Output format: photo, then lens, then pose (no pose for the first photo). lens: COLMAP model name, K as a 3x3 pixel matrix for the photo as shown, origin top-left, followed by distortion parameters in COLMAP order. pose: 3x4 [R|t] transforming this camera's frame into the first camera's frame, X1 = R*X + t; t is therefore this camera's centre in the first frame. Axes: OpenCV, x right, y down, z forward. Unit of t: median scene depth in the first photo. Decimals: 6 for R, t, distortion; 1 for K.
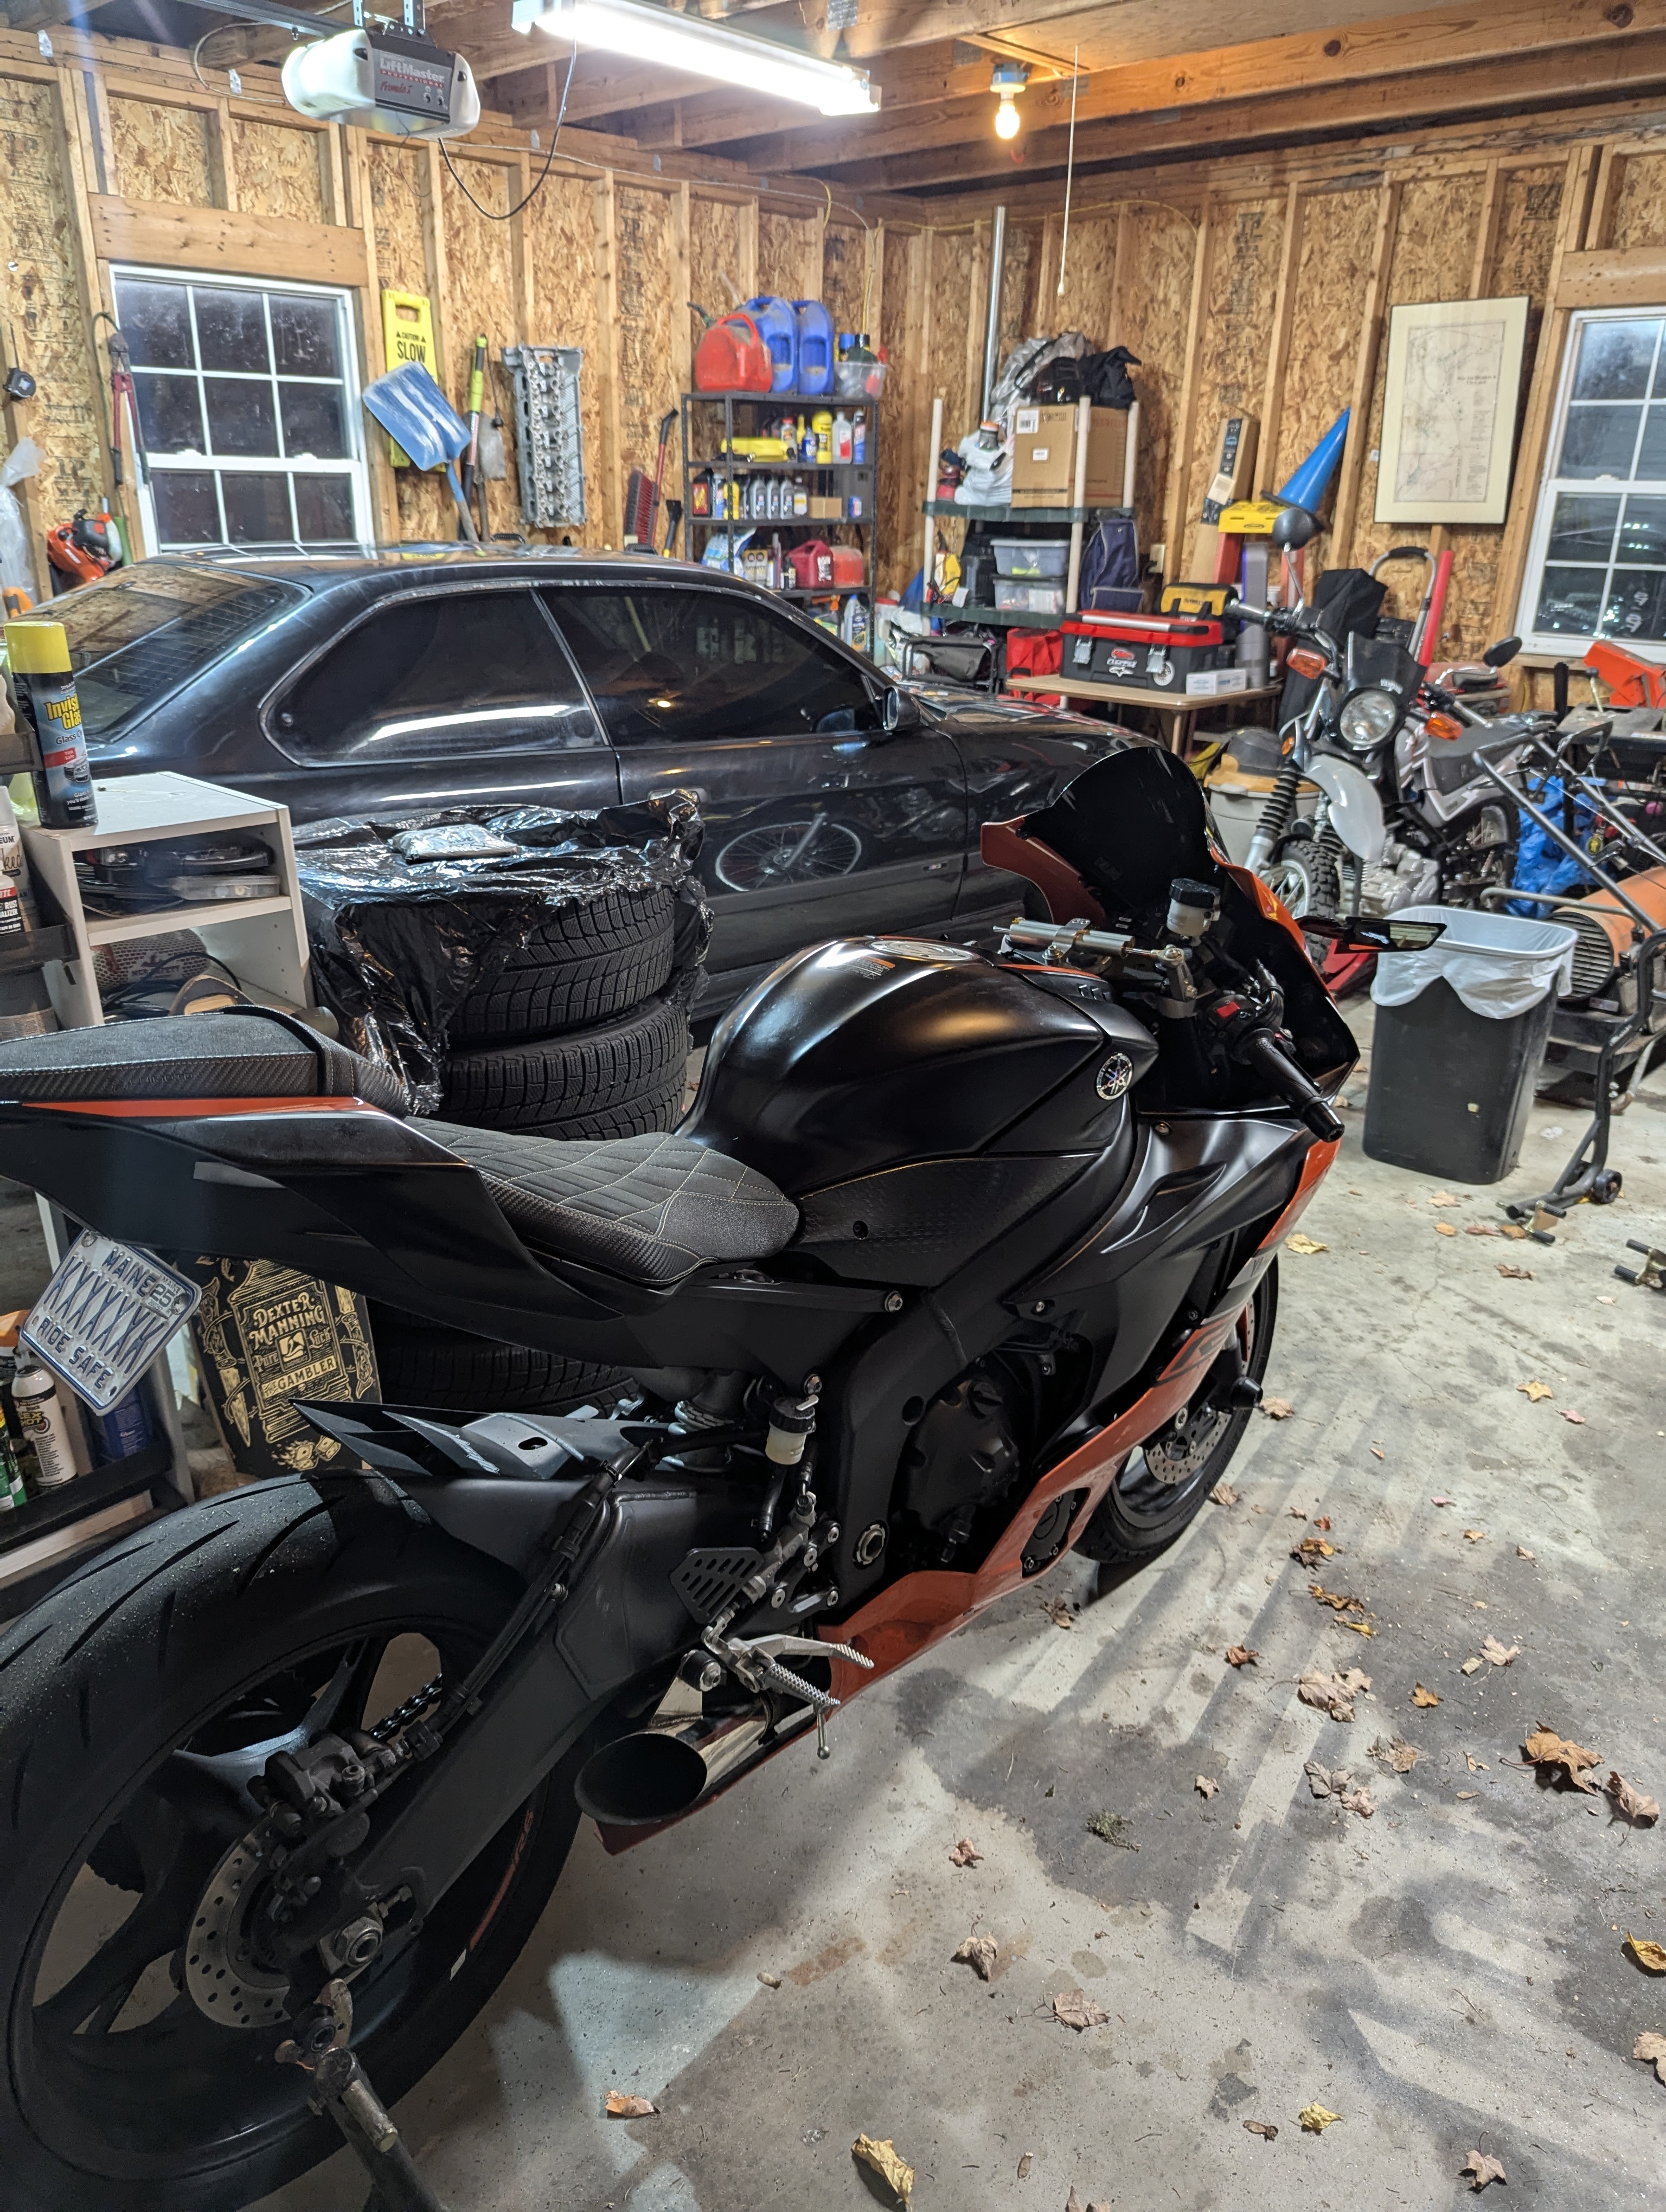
lens RADIAL K [[1558.6, 0, 833.0], [0, 1558.6, 1106.0], [0, 0, 1]] dist [0.045576, -0.039565]
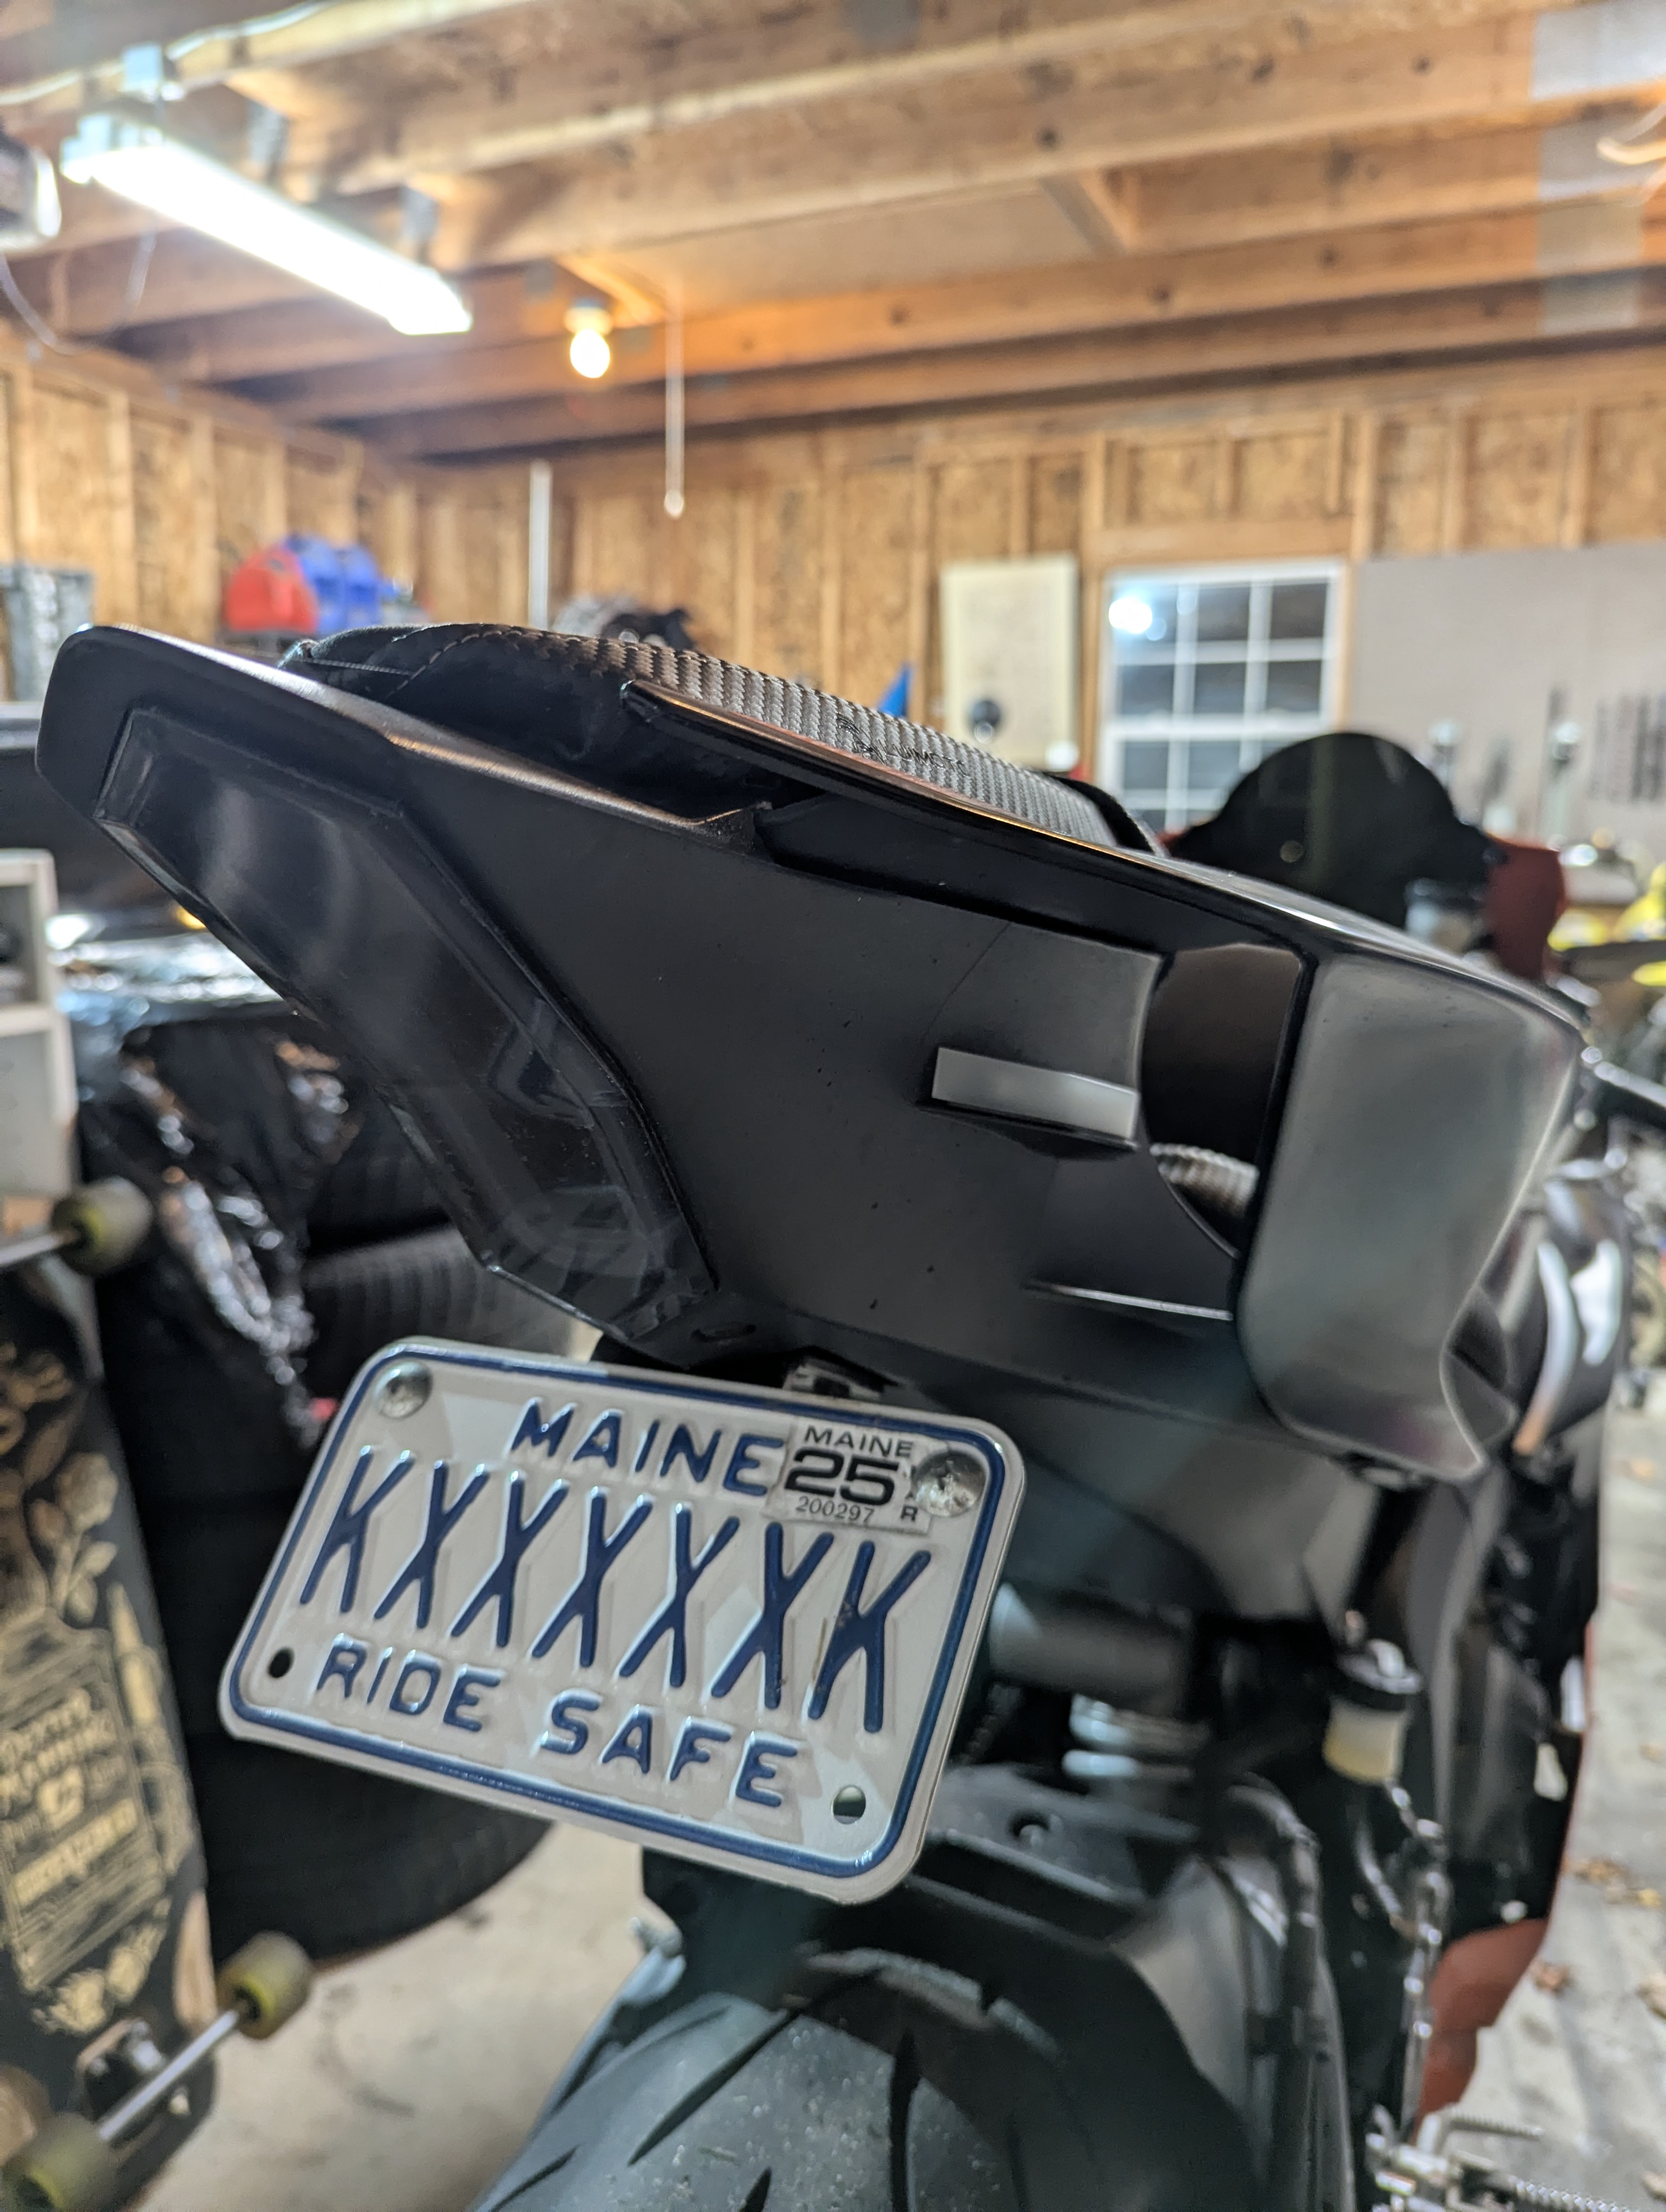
lens RADIAL K [[1612.1, 0, 833.0], [0, 1612.1, 1106.0], [0, 0, 1]] dist [-0.003386, -0.001028]
pose [[0.942038, -0.066417, 0.328867, -0.089048], [0.131201, 0.975080, -0.178901, 0.017961], [-0.308790, 0.211679, 0.927276, 0.114546]]
